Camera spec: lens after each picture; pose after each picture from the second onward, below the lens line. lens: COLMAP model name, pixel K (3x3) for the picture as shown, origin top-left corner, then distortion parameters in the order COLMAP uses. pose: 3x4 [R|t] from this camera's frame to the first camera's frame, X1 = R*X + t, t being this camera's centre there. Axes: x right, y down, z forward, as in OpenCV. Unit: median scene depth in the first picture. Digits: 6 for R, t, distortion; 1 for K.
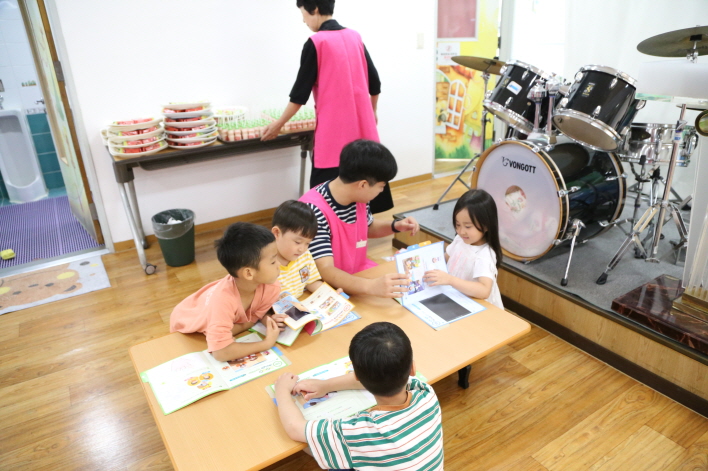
lens RADIAL K [[506.2, 0, 354.0], [0, 506.2, 235.5], [0, 0, 1]] dist [-0.070962, 0.046406]
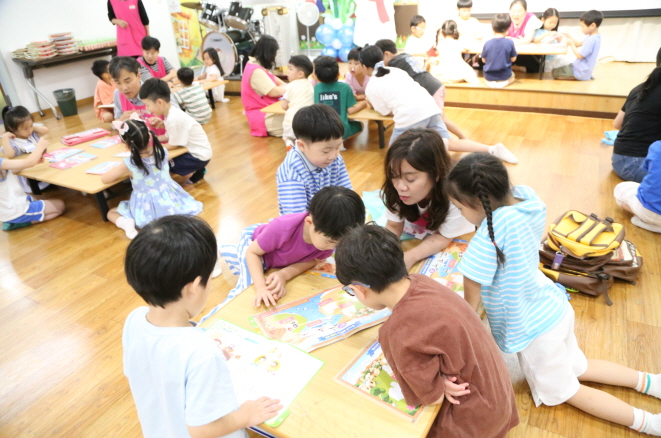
lens RADIAL K [[491.9, 0, 330.5], [0, 491.9, 219.0], [0, 0, 1]] dist [-0.070119, 0.061248]
pose [[0.877760, -0.244221, 0.412181, -0.402923], [0.225355, 0.969670, 0.094633, 0.621878], [-0.422791, 0.009822, 0.906174, -1.464701]]
